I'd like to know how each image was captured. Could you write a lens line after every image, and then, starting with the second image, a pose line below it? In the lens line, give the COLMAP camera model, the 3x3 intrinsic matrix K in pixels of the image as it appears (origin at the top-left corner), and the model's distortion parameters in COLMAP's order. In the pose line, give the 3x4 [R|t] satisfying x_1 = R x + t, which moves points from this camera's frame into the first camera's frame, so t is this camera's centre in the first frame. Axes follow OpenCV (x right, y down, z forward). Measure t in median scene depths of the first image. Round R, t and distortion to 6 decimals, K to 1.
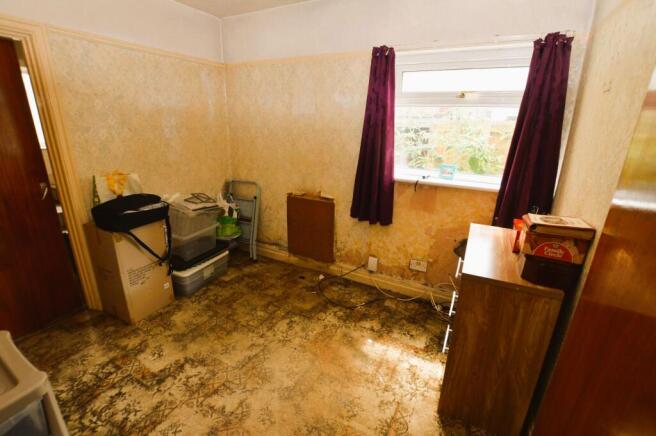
lens RADIAL K [[294.0, 0, 329.8], [0, 294.0, 216.8], [0, 0, 1]] dist [-0.028430, 0.000127]
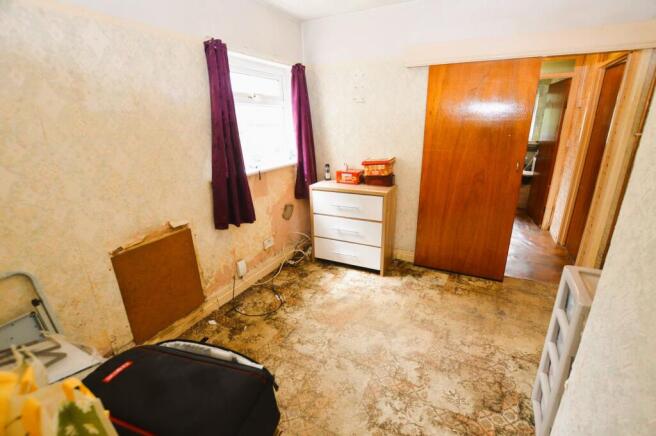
lens RADIAL K [[294.0, 0, 330.9], [0, 294.0, 217.2], [0, 0, 1]] dist [-0.028430, 0.000127]
pose [[-0.003045, -0.331814, 0.943340, -0.817717], [0.321391, 0.892972, 0.315134, -0.227724], [-0.946942, 0.304140, 0.103923, 0.666144]]
